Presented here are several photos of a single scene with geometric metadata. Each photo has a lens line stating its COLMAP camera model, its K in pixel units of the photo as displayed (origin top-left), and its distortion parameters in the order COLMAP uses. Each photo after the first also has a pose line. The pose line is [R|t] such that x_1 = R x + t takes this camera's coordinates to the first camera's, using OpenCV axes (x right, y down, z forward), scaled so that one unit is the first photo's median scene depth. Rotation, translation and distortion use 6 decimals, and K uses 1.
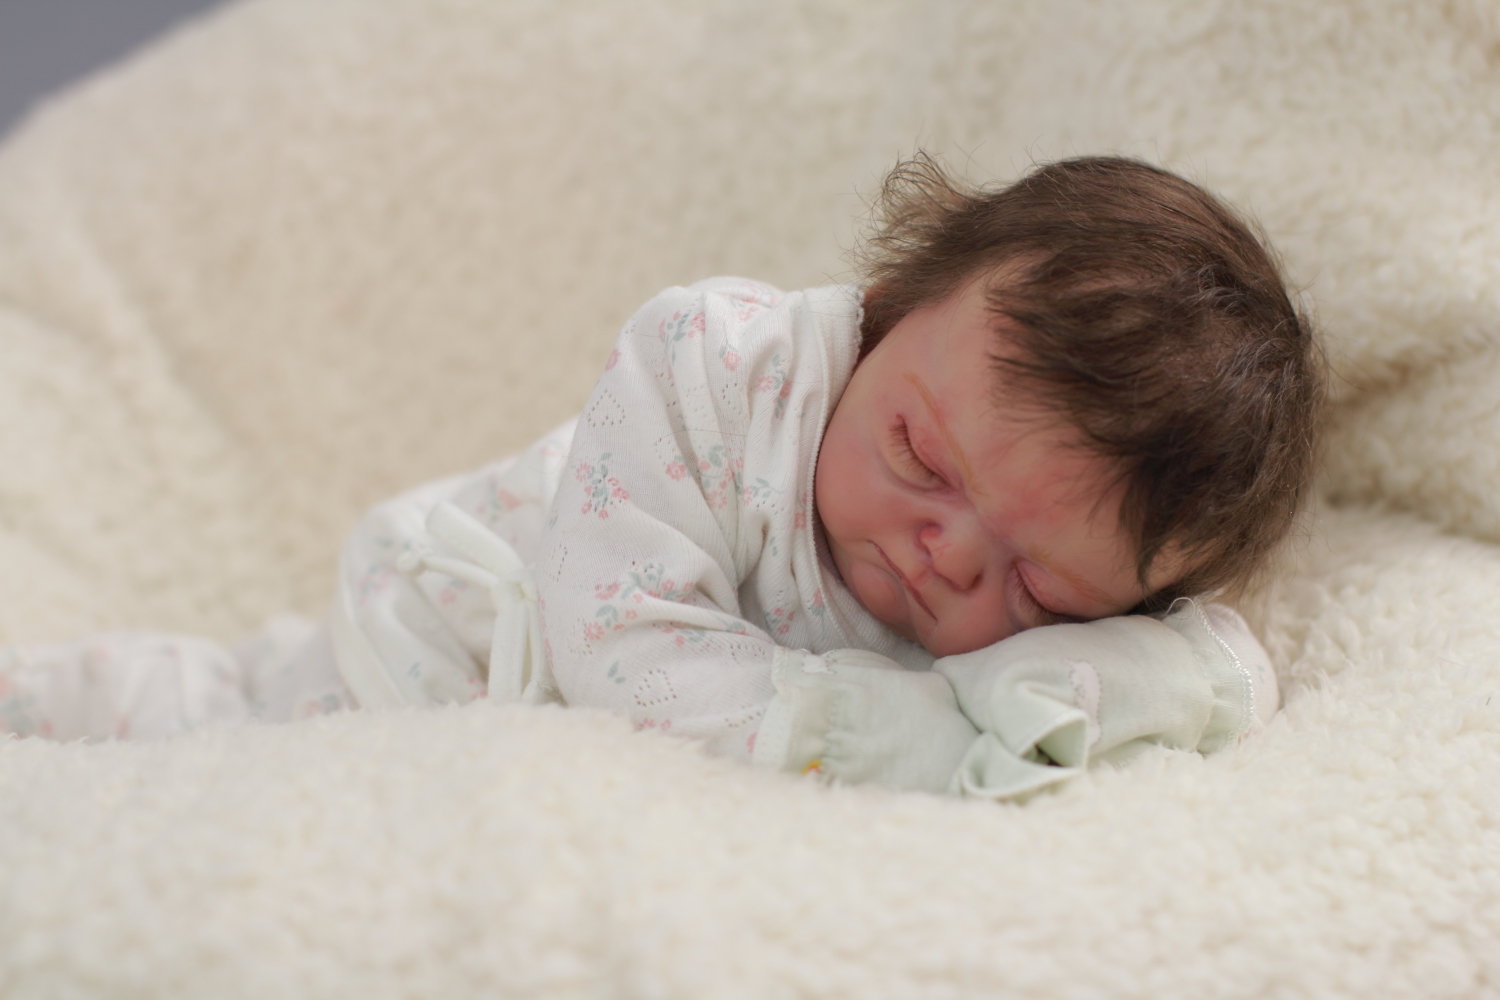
lens RADIAL K [[3412.9, 0, 750.0], [0, 3412.9, 500.0], [0, 0, 1]] dist [-0.166696, 0.205590]
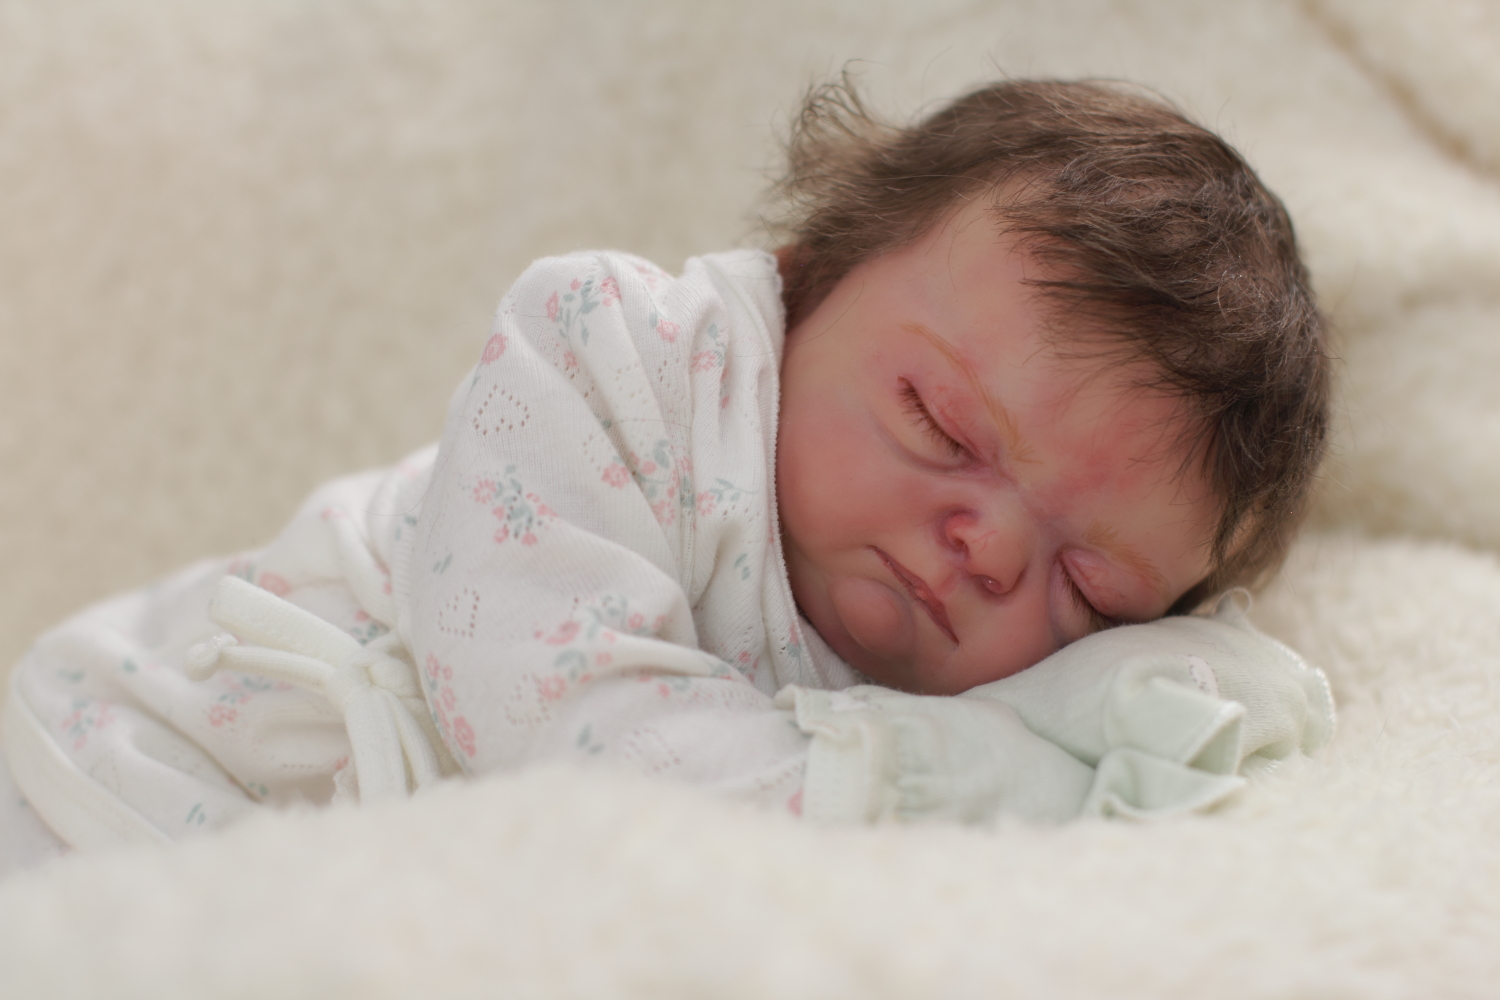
lens RADIAL K [[3412.9, 0, 750.0], [0, 3412.9, 500.0], [0, 0, 1]] dist [-0.166696, 0.205590]
pose [[0.936320, -0.066700, 0.344756, -0.256229], [0.109838, 0.988159, -0.107129, 0.081477], [-0.333528, 0.138174, 0.932559, 0.285084]]
